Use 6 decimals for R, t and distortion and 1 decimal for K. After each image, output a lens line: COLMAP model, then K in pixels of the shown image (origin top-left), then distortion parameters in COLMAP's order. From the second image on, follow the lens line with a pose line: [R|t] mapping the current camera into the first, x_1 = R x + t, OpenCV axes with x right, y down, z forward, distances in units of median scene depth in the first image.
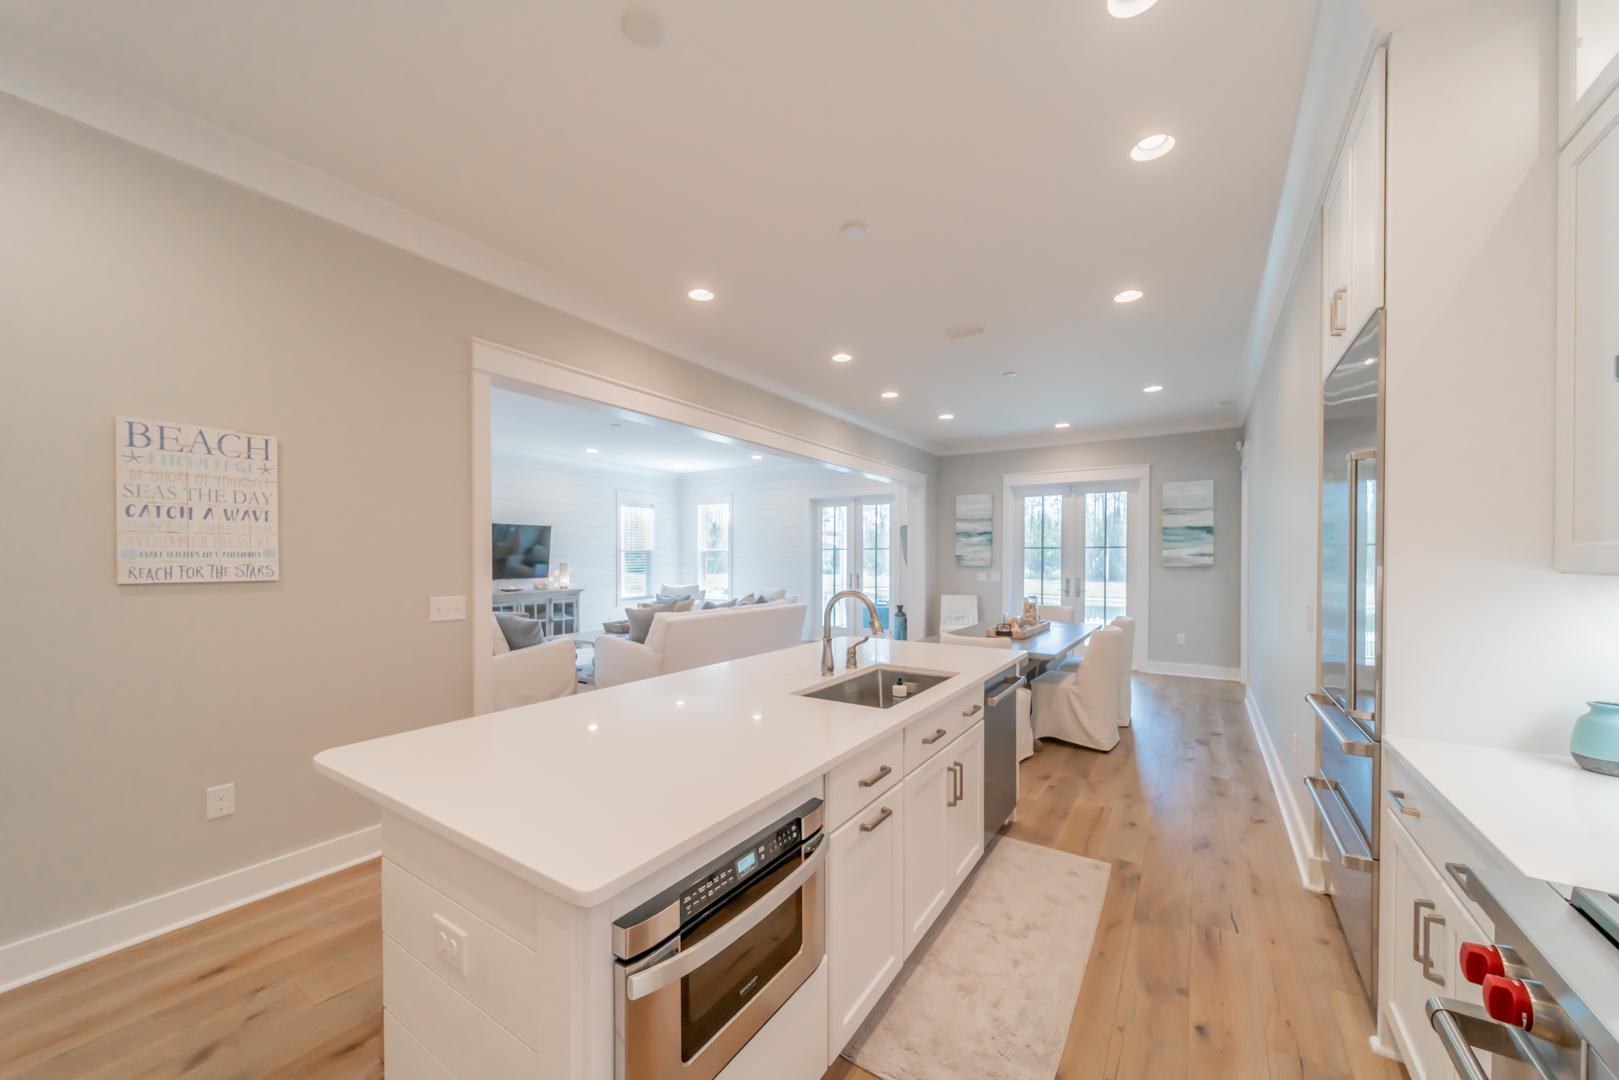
lens RADIAL K [[593.6, 0, 807.8], [0, 593.6, 564.1], [0, 0, 1]] dist [0.000366, -0.000005]
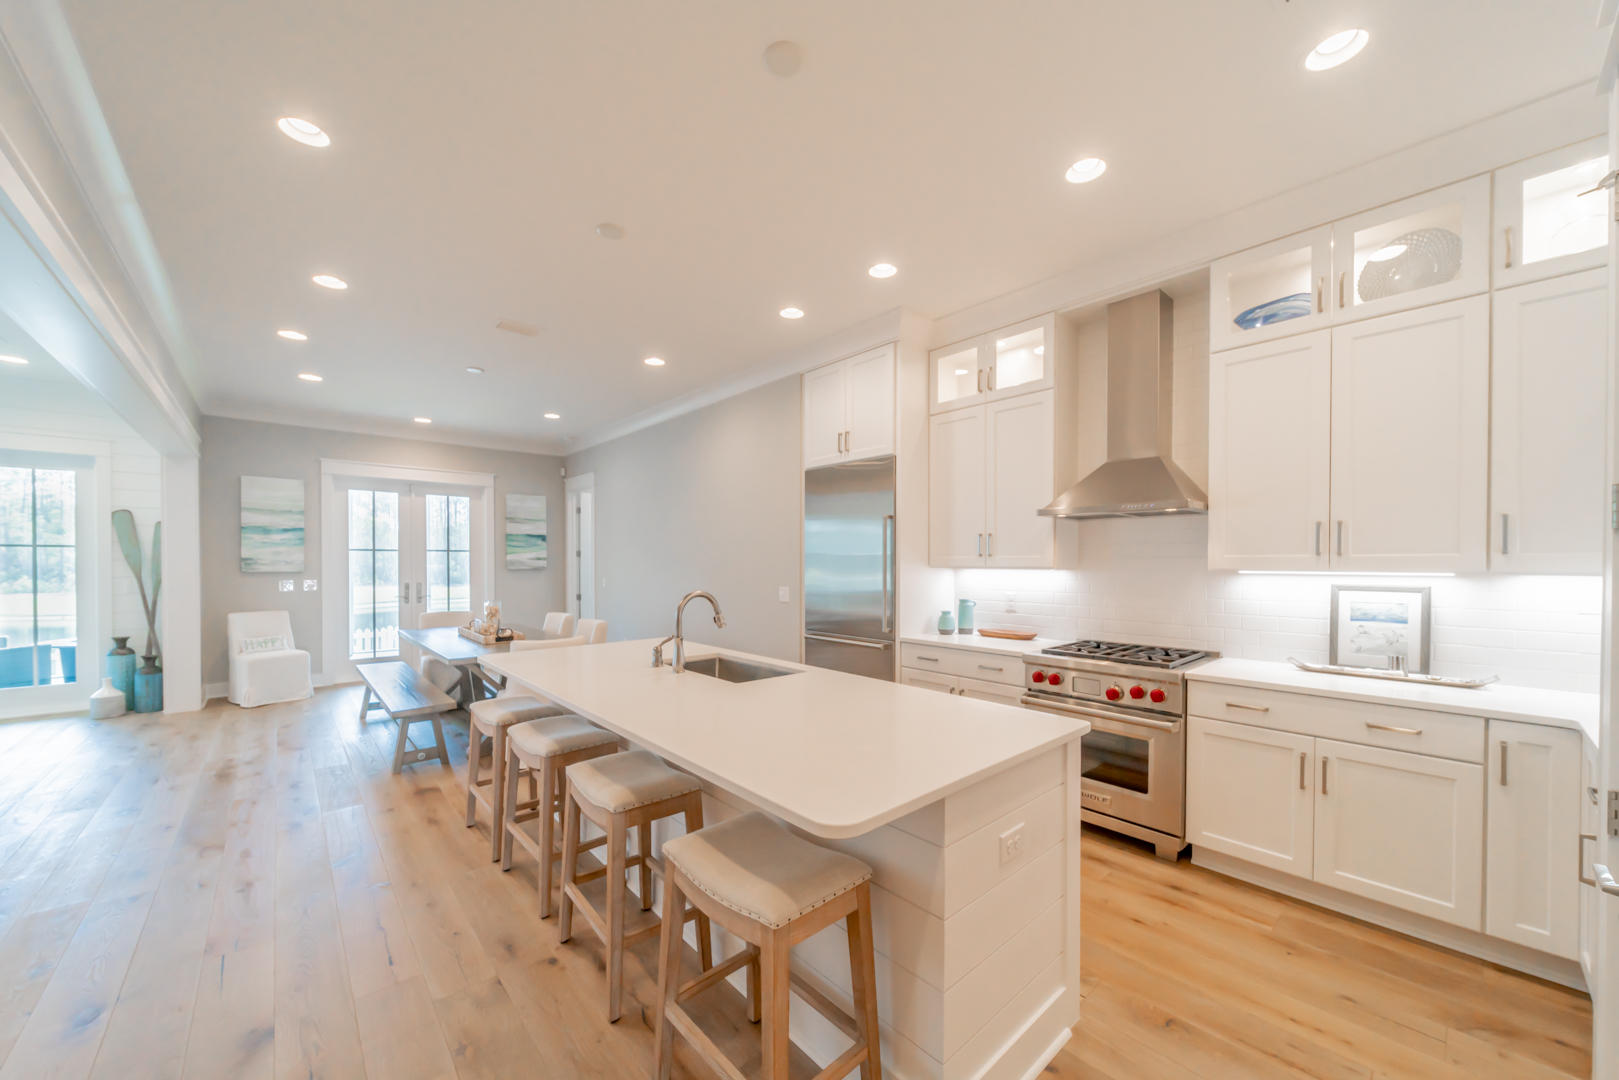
lens RADIAL K [[587.3, 0, 808.7], [0, 587.3, 569.8], [0, 0, 1]] dist [-0.000395, -0.000186]
pose [[0.252378, -0.014510, 0.967520, -0.274948], [0.008836, 0.999880, 0.012690, -0.003139], [-0.967588, 0.005347, 0.252476, 0.151628]]
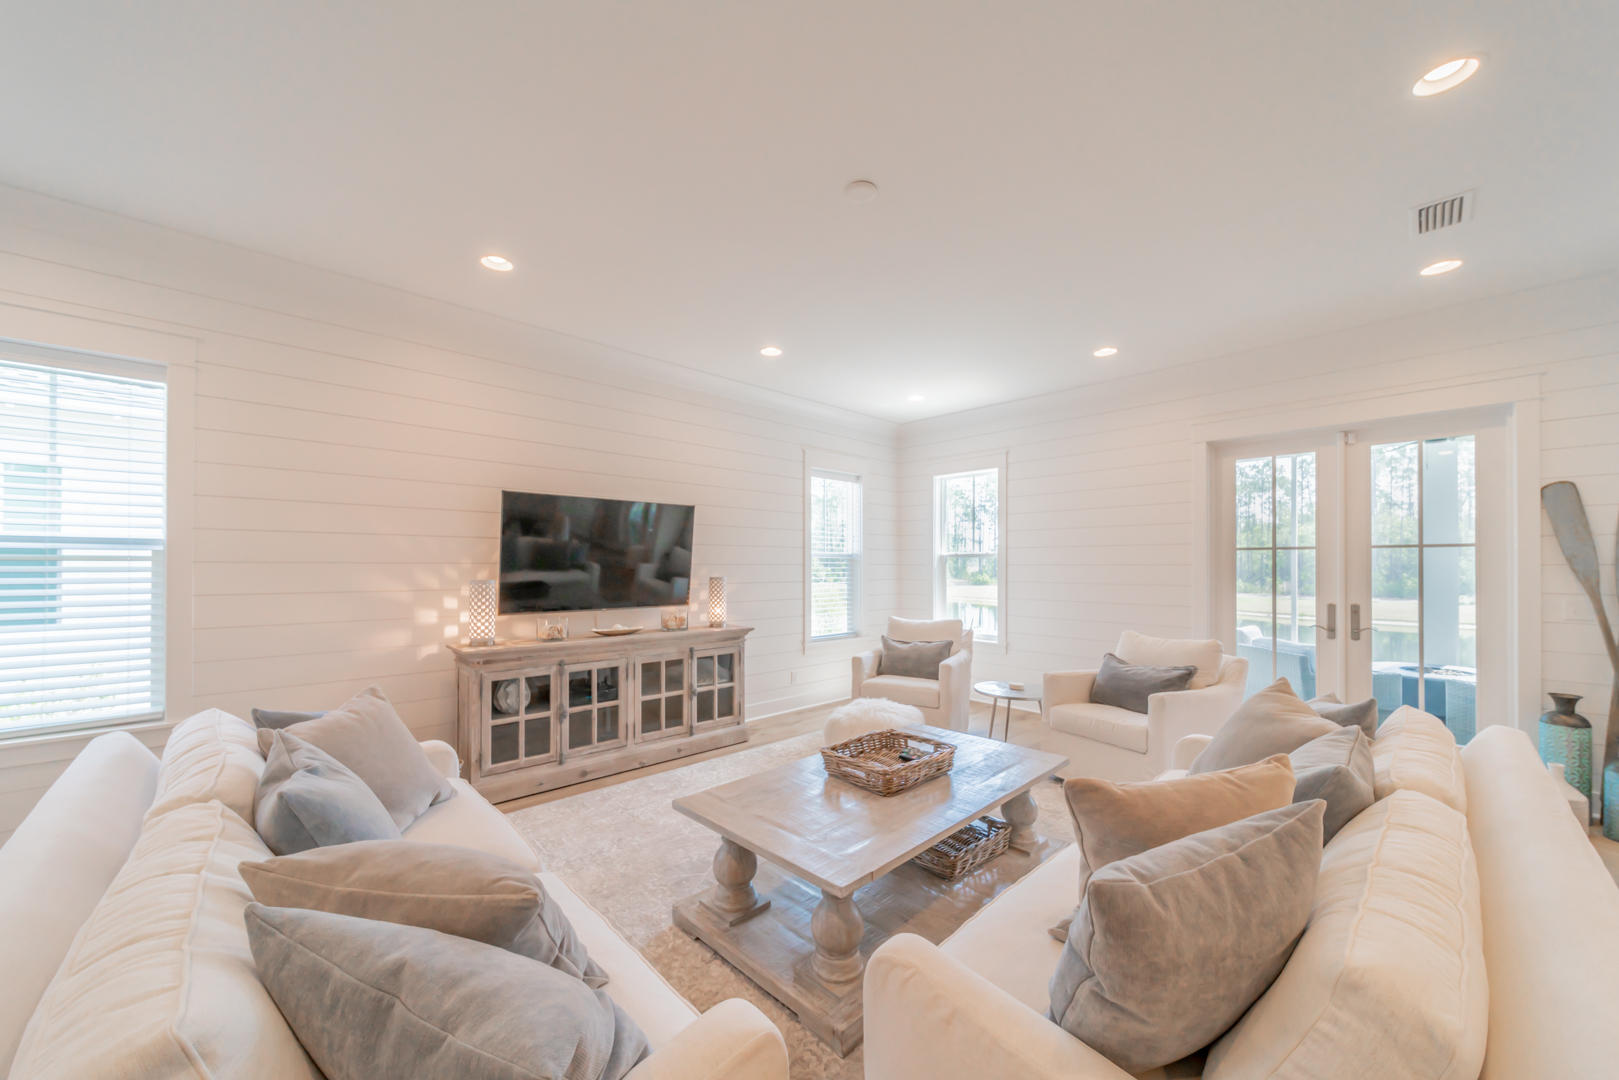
lens RADIAL K [[587.3, 0, 808.7], [0, 587.3, 569.8], [0, 0, 1]] dist [-0.000395, -0.000186]
pose [[0.973111, 0.000847, -0.230335, -0.234681], [-0.002368, 0.999977, -0.006326, -0.005694], [0.230324, 0.006702, 0.973091, 0.567173]]
